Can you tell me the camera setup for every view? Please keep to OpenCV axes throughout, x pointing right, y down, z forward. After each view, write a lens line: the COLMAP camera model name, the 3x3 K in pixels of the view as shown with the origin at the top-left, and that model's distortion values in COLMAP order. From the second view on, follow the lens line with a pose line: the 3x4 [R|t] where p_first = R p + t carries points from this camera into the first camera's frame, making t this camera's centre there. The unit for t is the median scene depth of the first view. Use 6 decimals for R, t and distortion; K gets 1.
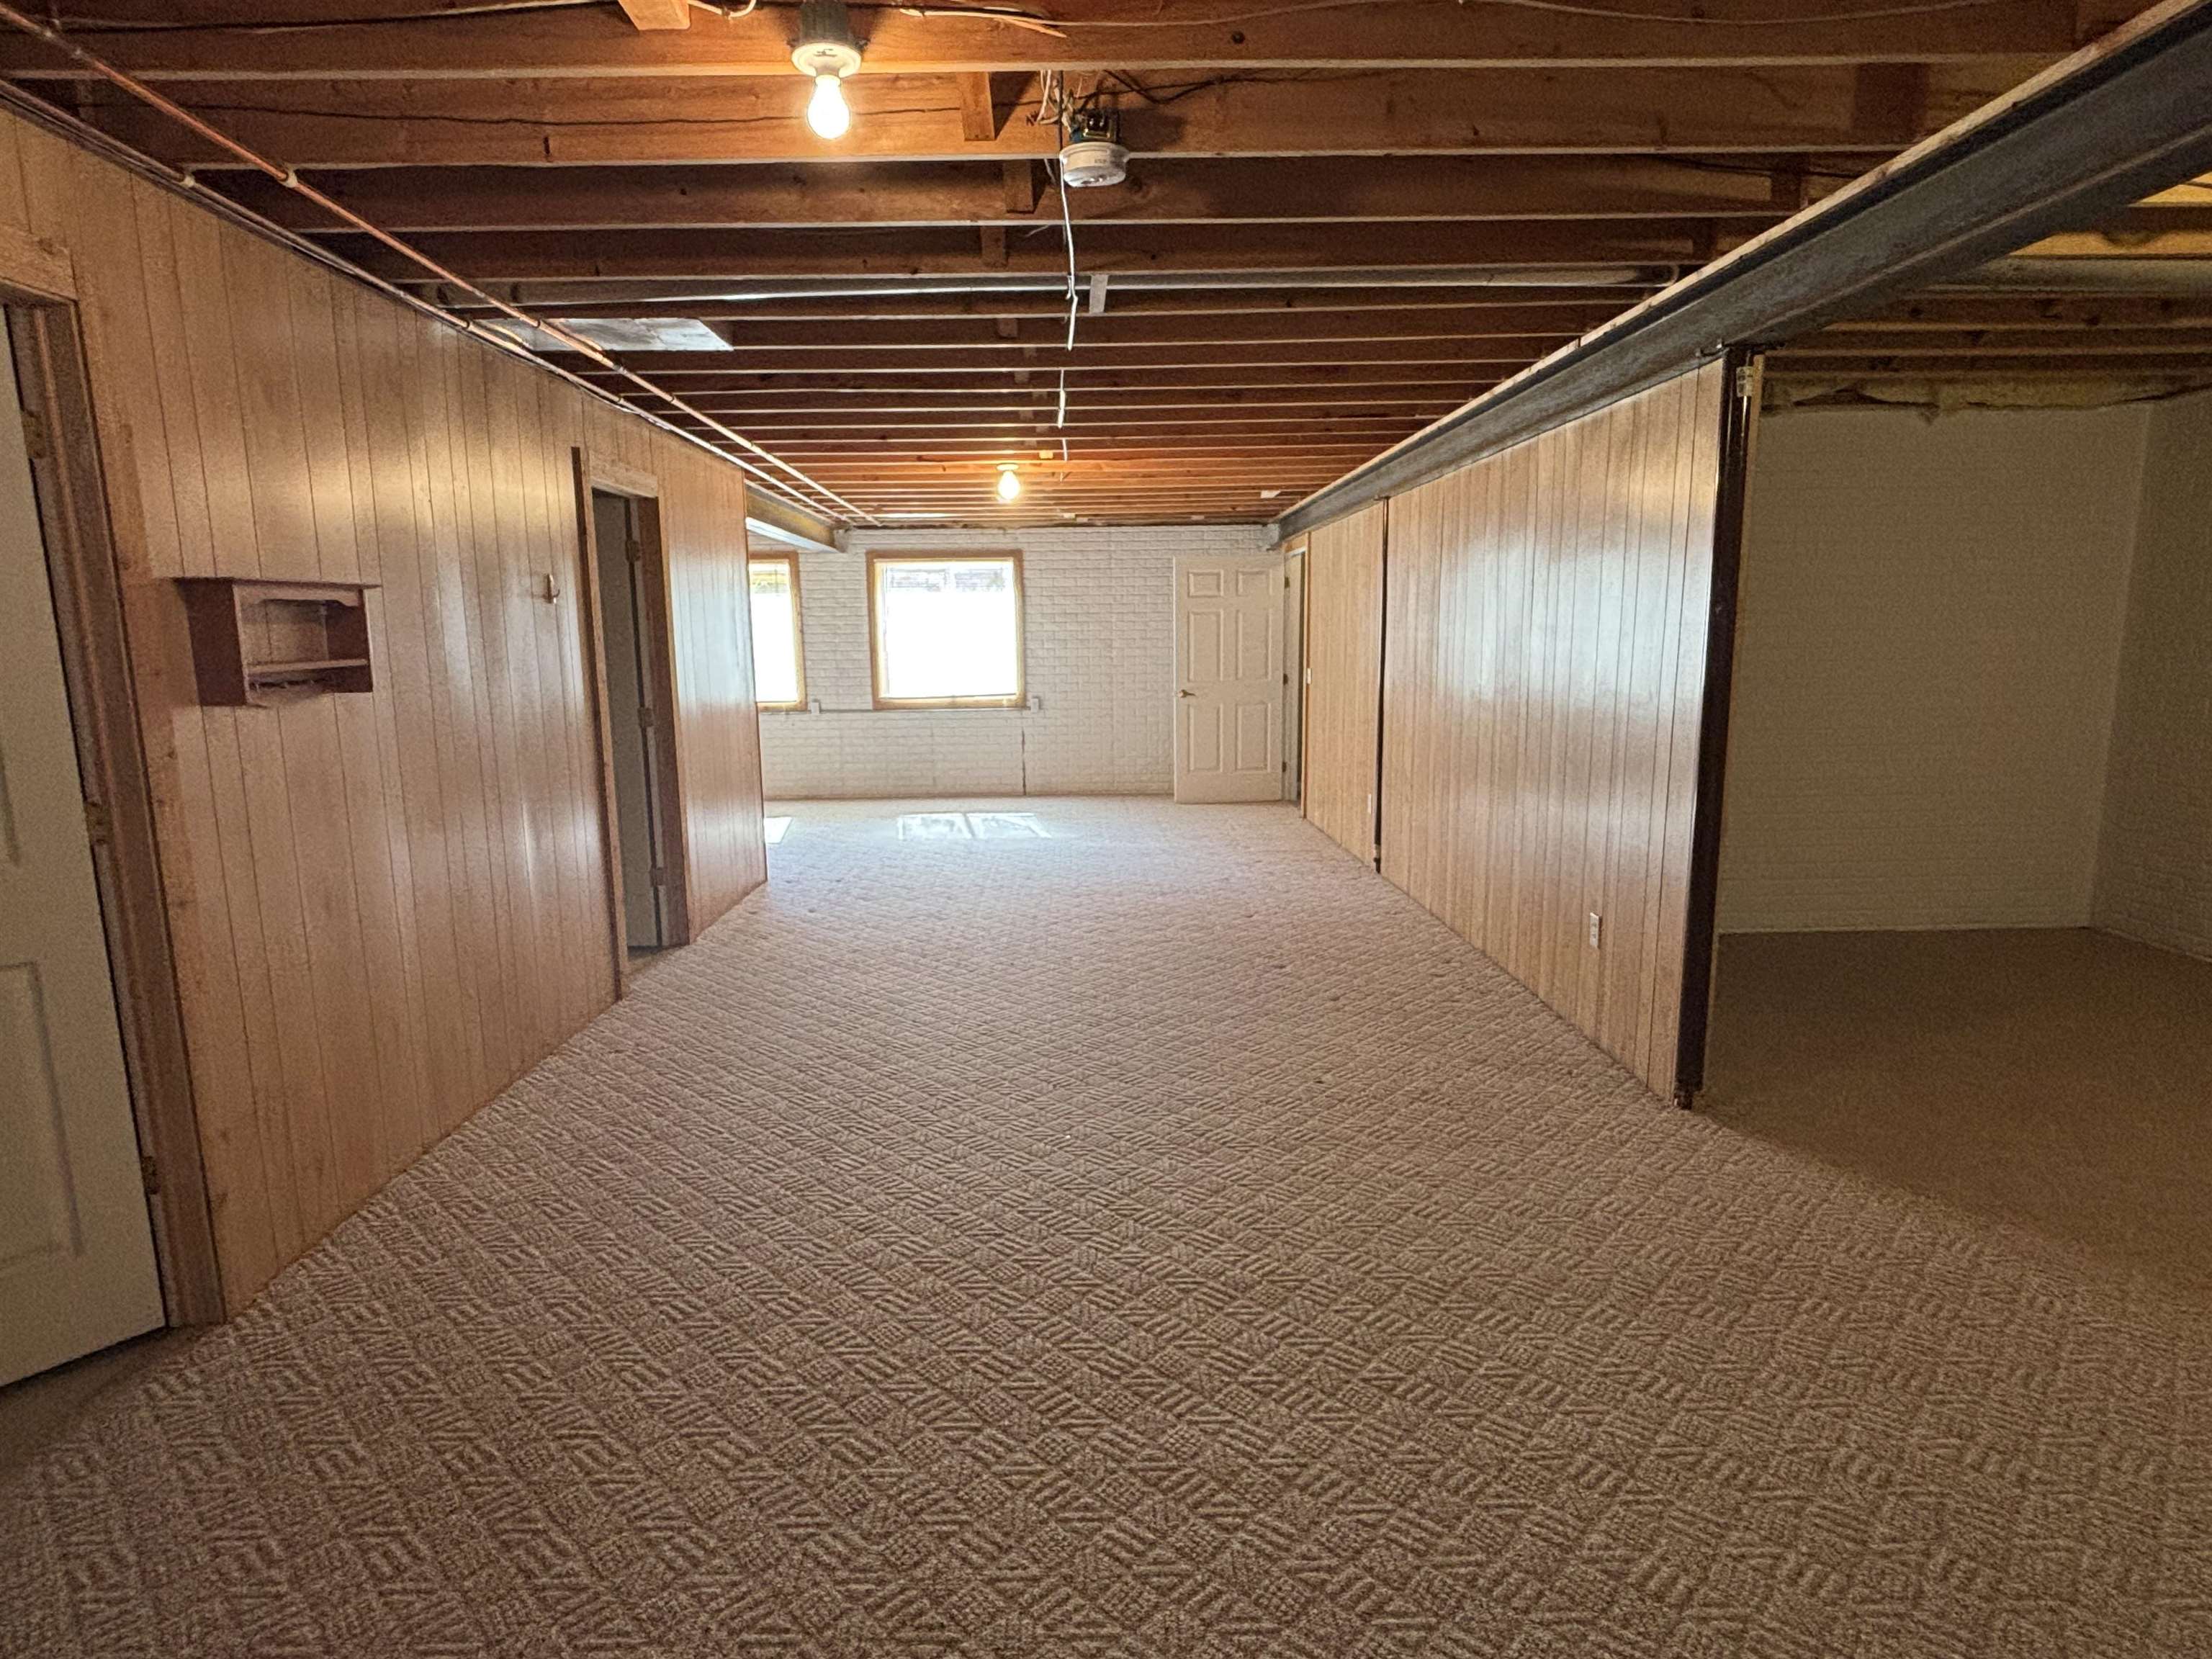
lens RADIAL K [[1216.5, 0, 1104.1], [0, 1216.5, 838.3], [0, 0, 1]] dist [0.002130, 0.000037]
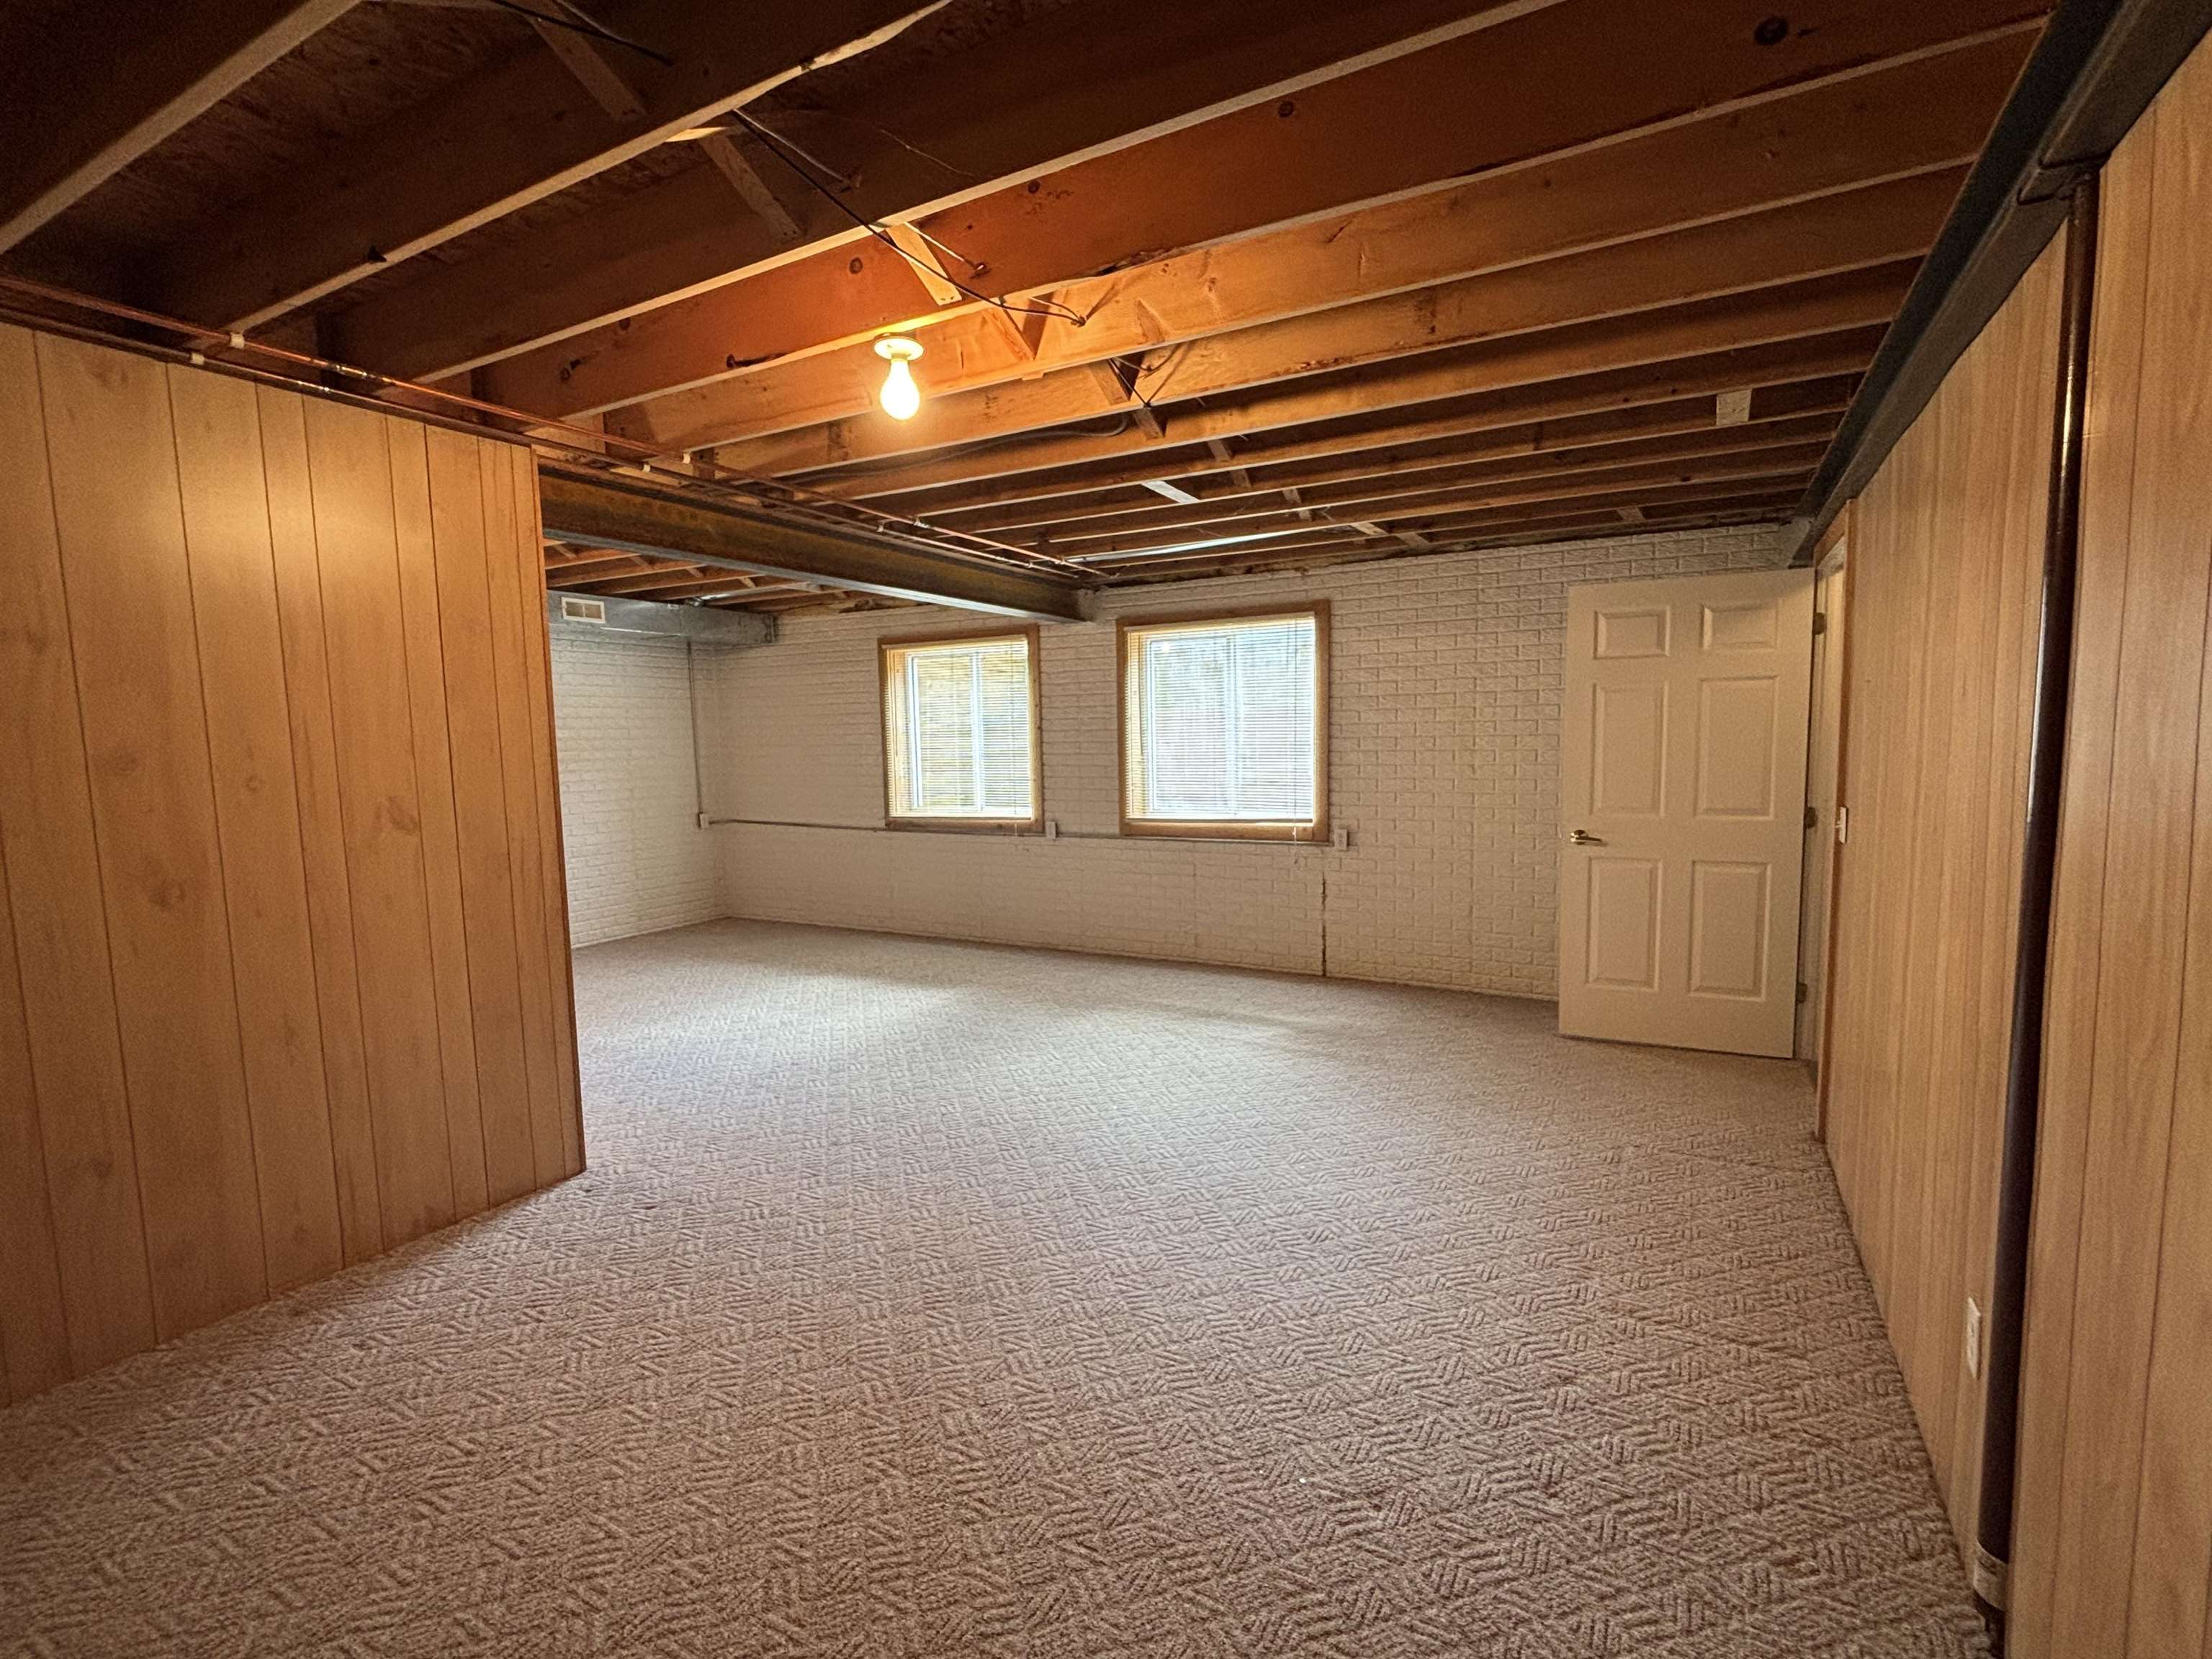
lens RADIAL K [[1032.0, 0, 1099.0], [0, 1032.0, 822.4], [0, 0, 1]] dist [-0.003041, -0.000286]
pose [[0.855824, 0.039379, -0.515765, 0.114193], [-0.071514, 0.996530, -0.042579, -0.087207], [0.512299, 0.073325, 0.855671, 0.476604]]
